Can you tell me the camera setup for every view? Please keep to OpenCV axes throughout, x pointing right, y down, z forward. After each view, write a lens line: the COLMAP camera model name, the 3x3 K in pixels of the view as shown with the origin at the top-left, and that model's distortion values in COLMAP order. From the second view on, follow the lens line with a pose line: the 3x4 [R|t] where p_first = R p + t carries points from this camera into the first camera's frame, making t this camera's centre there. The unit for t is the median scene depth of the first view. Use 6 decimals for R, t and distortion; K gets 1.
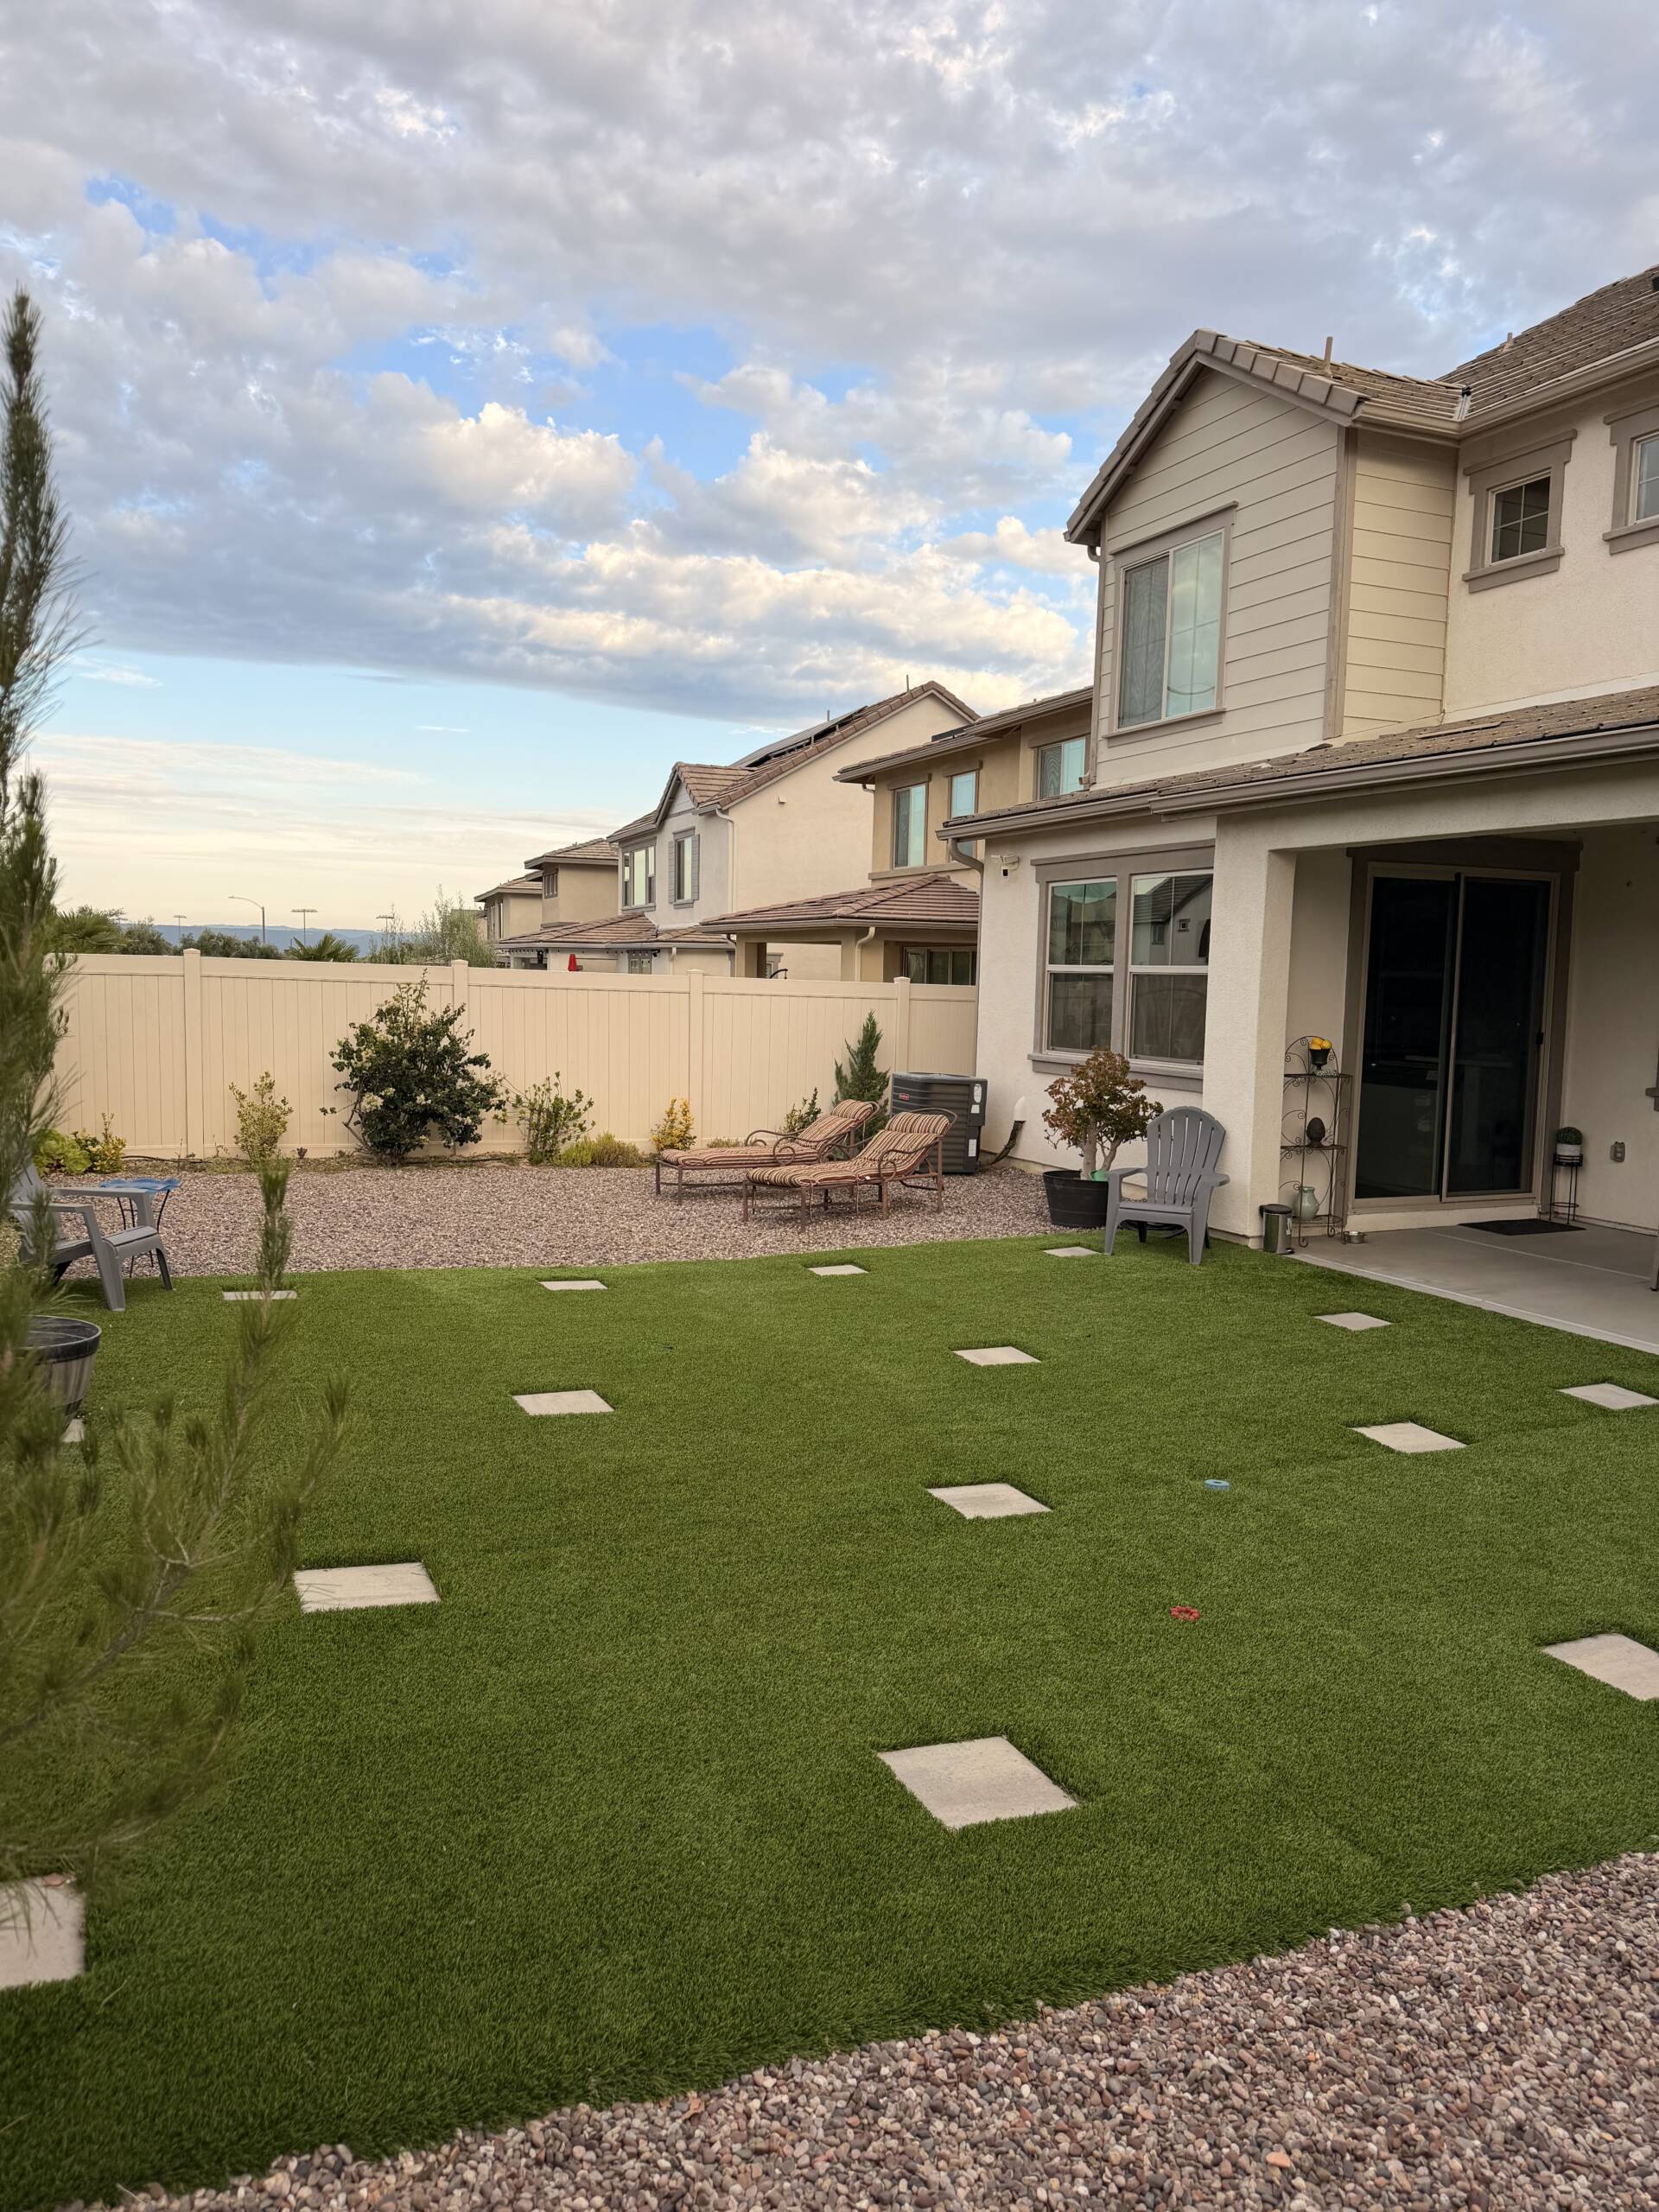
lens RADIAL K [[1577.6, 0, 832.2], [0, 1577.6, 1117.6], [0, 0, 1]] dist [-0.002884, -0.011617]
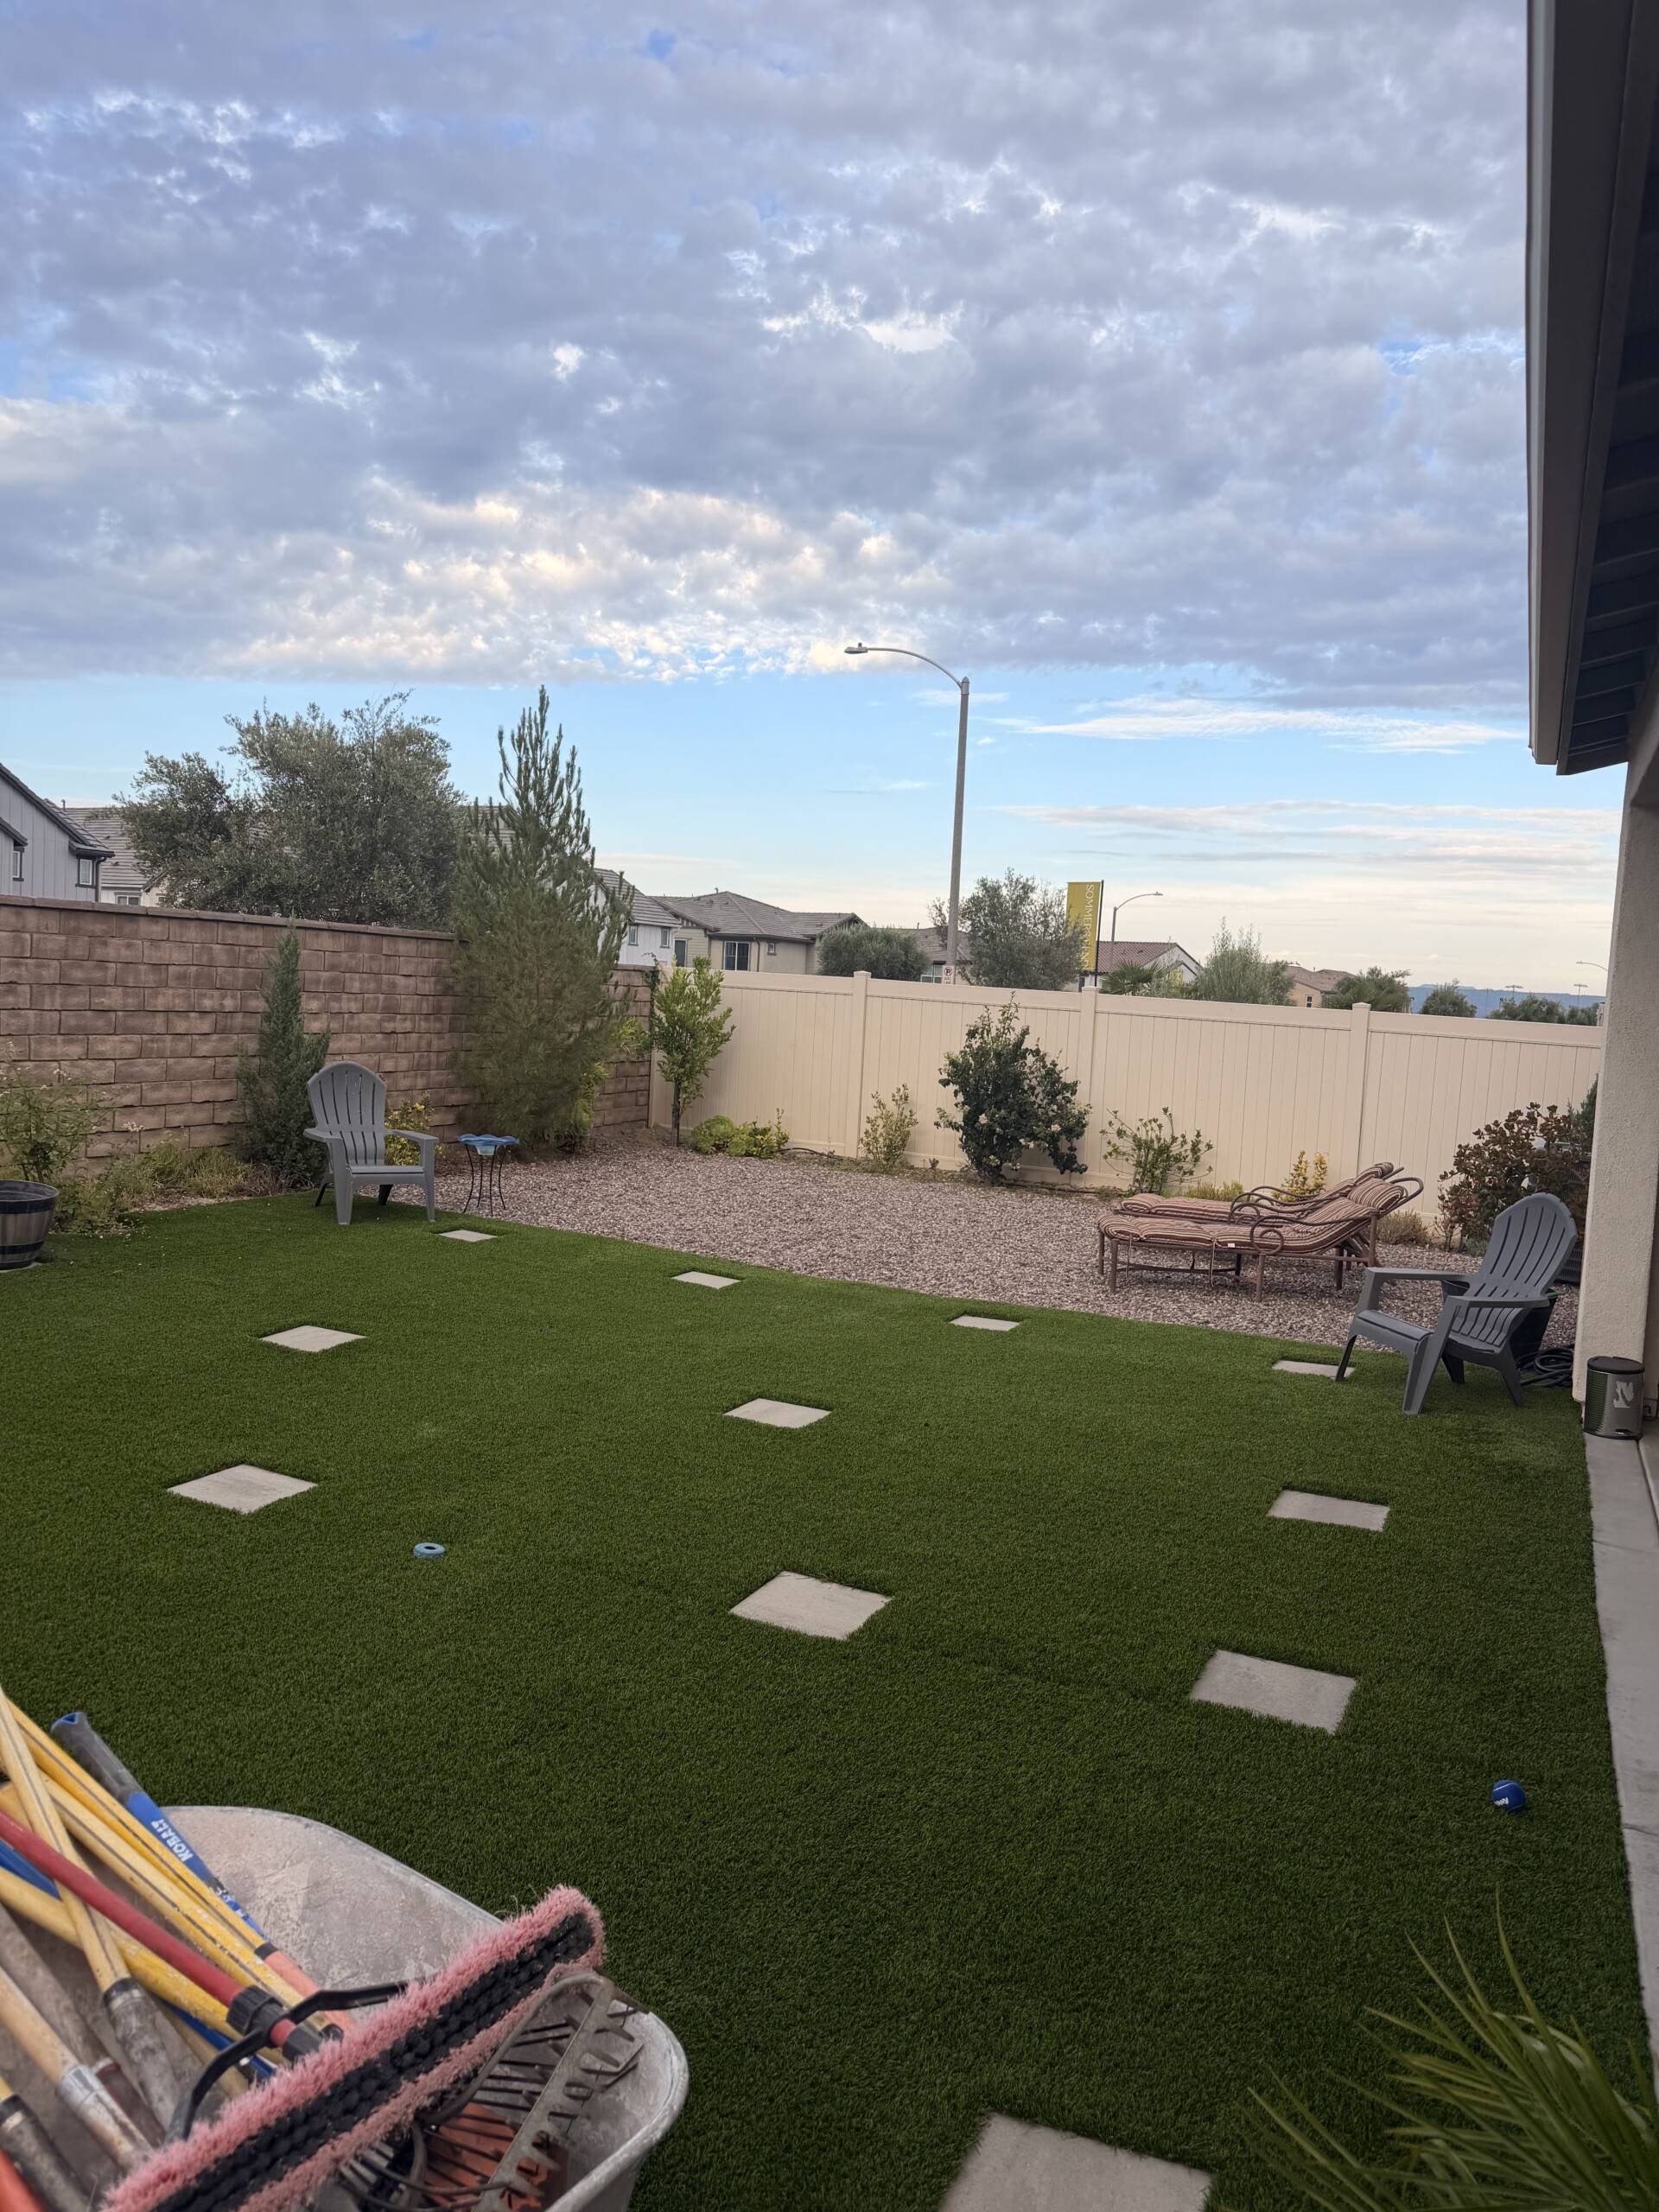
lens RADIAL K [[1577.6, 0, 839.6], [0, 1577.6, 1100.8], [0, 0, 1]] dist [-0.002884, -0.011617]
pose [[0.686616, 0.071574, -0.723488, 0.381016], [-0.109489, 0.993972, -0.005577, -0.006620], [0.718728, 0.083043, 0.690314, 0.226822]]
